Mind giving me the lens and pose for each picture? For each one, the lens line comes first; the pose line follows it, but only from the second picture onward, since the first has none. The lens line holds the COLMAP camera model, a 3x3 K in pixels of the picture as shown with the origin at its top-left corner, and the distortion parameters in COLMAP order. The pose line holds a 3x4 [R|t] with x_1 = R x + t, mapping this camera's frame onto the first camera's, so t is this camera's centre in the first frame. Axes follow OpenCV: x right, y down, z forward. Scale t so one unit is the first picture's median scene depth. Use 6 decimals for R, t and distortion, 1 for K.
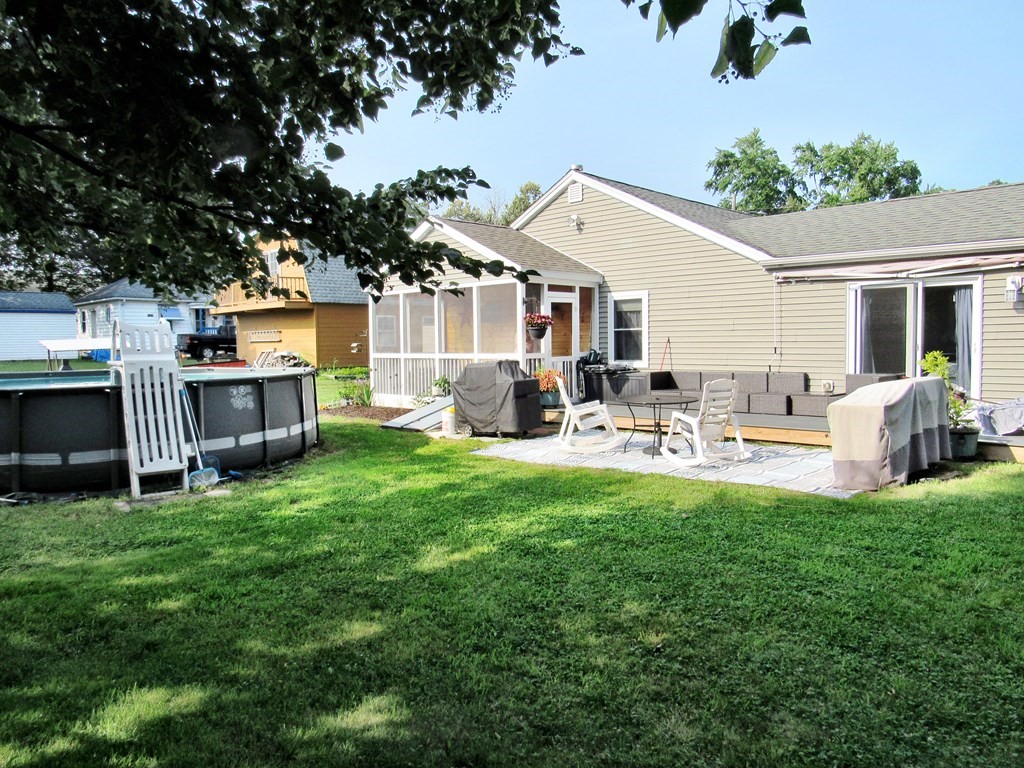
lens RADIAL K [[733.5, 0, 512.0], [0, 733.5, 384.0], [0, 0, 1]] dist [-0.025753, 0.010846]
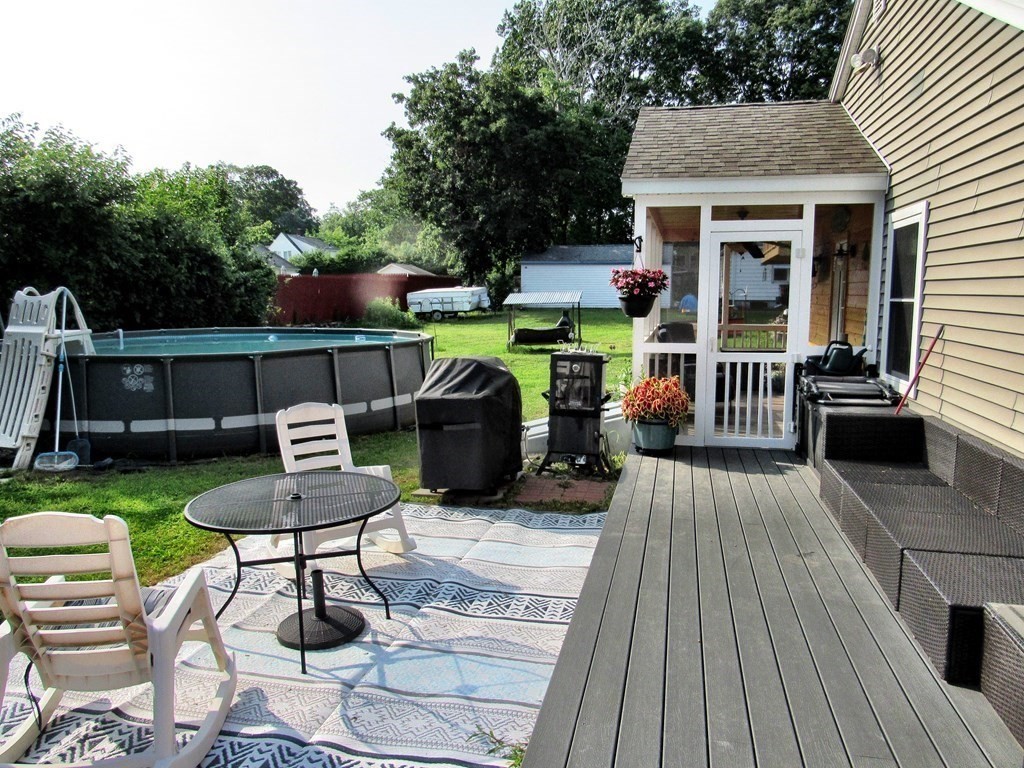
lens RADIAL K [[733.5, 0, 512.0], [0, 733.5, 384.0], [0, 0, 1]] dist [-0.025753, 0.010846]
pose [[0.538870, 0.117835, -0.834107, 0.396061], [-0.056093, 0.992990, 0.104042, -0.059543], [0.840520, -0.009277, 0.541702, 0.605868]]
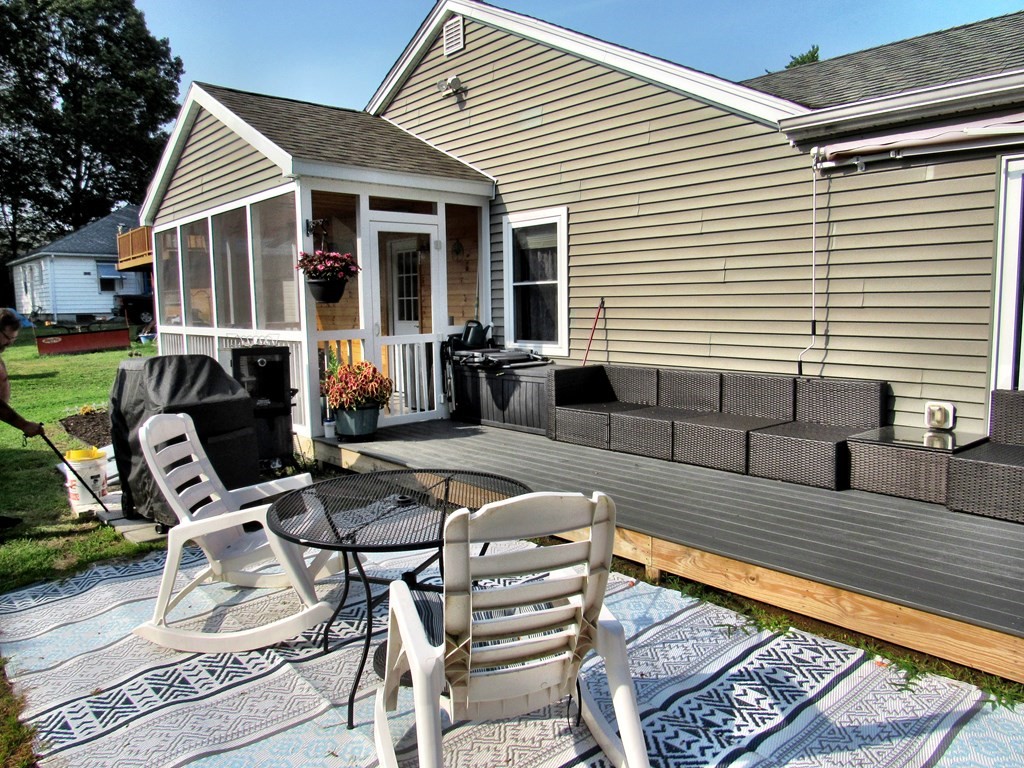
lens RADIAL K [[733.5, 0, 512.0], [0, 733.5, 384.0], [0, 0, 1]] dist [-0.025753, 0.010846]
pose [[0.997985, 0.002929, -0.063376, 0.179484], [0.000621, 0.998435, 0.055922, -0.032023], [0.063441, -0.055848, 0.996422, 0.475716]]
